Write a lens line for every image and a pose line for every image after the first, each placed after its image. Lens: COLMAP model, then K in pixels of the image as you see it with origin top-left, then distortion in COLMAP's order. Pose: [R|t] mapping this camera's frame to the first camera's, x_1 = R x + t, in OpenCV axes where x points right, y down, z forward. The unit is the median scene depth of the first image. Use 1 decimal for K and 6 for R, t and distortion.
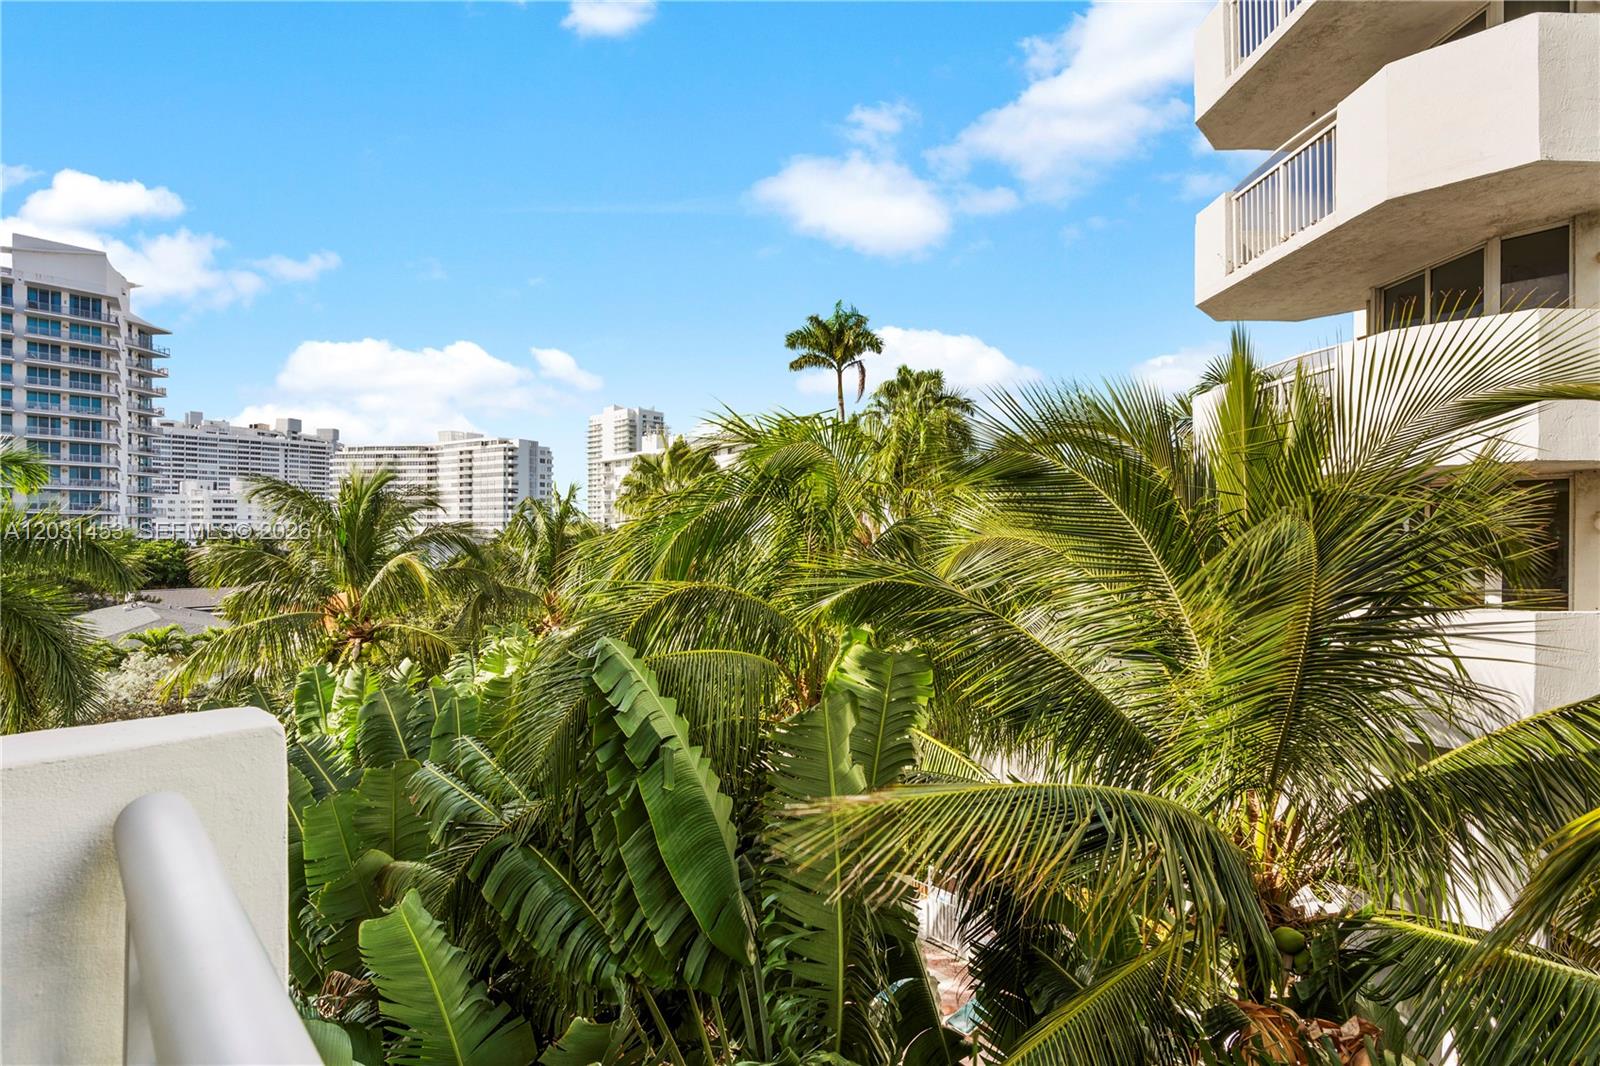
lens RADIAL K [[642.2, 0, 798.8], [0, 642.2, 528.4], [0, 0, 1]] dist [-0.001155, -0.000024]
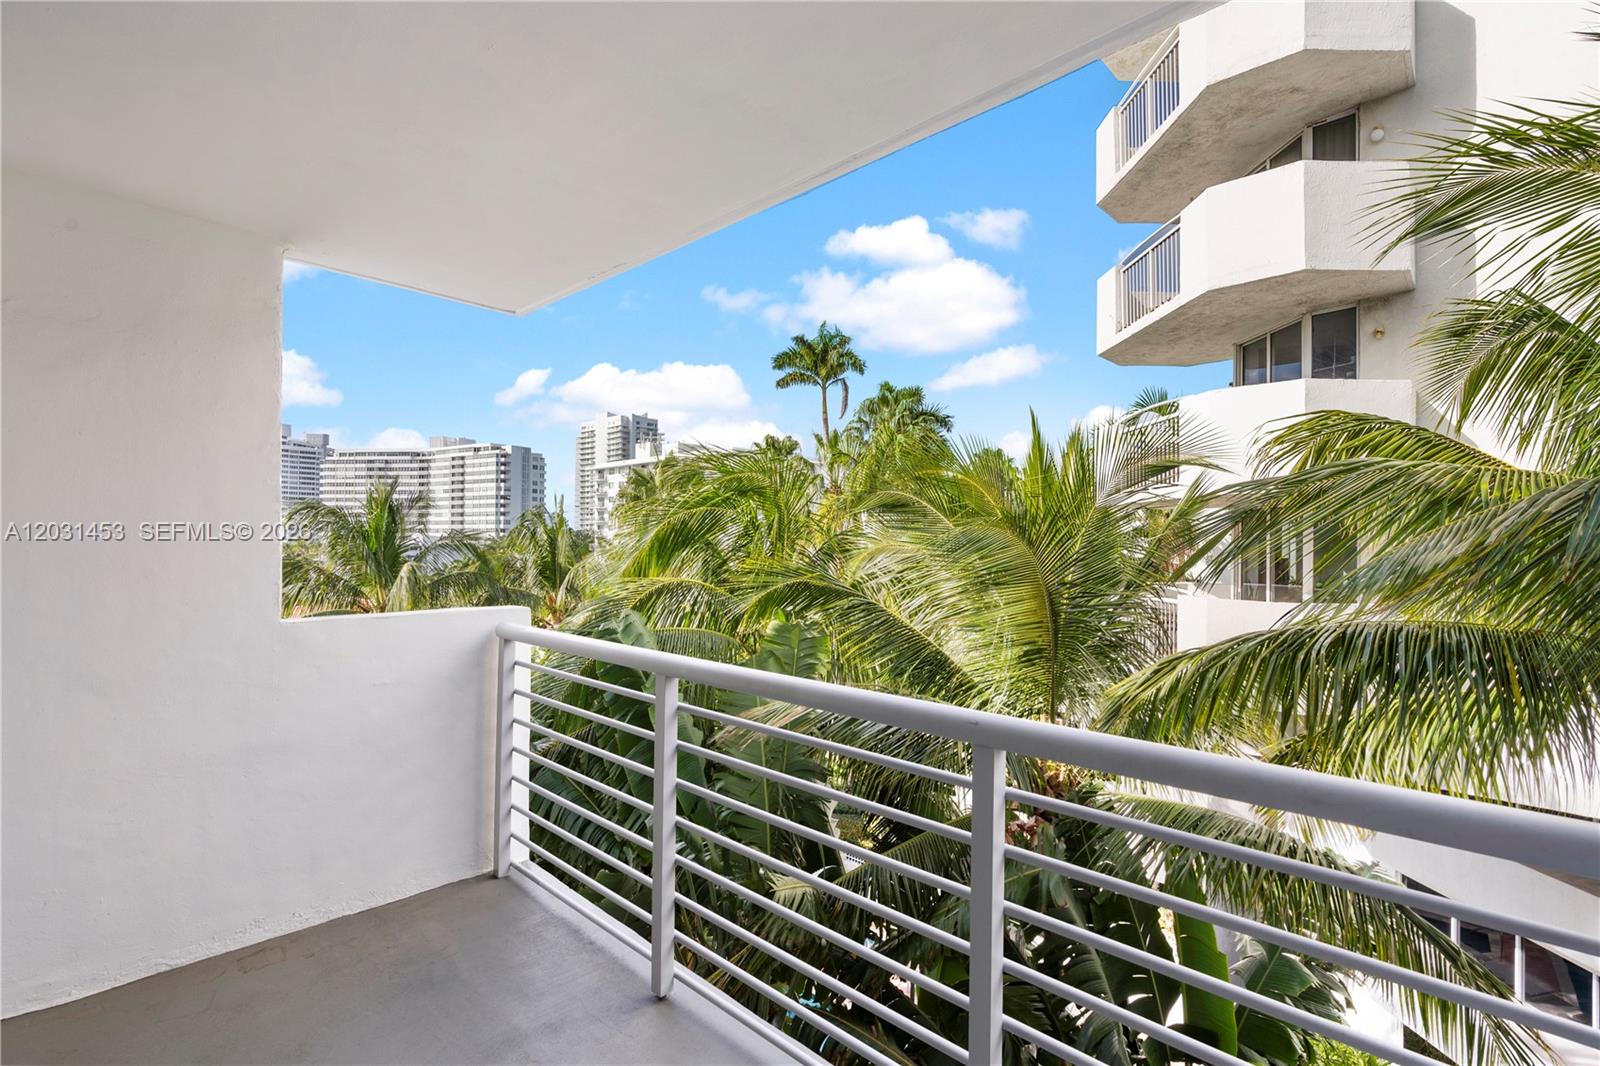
lens RADIAL K [[675.4, 0, 806.3], [0, 675.4, 533.7], [0, 0, 1]] dist [0.002739, 0.000033]
pose [[0.999942, 0.004977, 0.009518, 0.025771], [-0.004943, 0.999981, -0.003683, -0.001737], [-0.009536, 0.003635, 0.999948, -0.113791]]
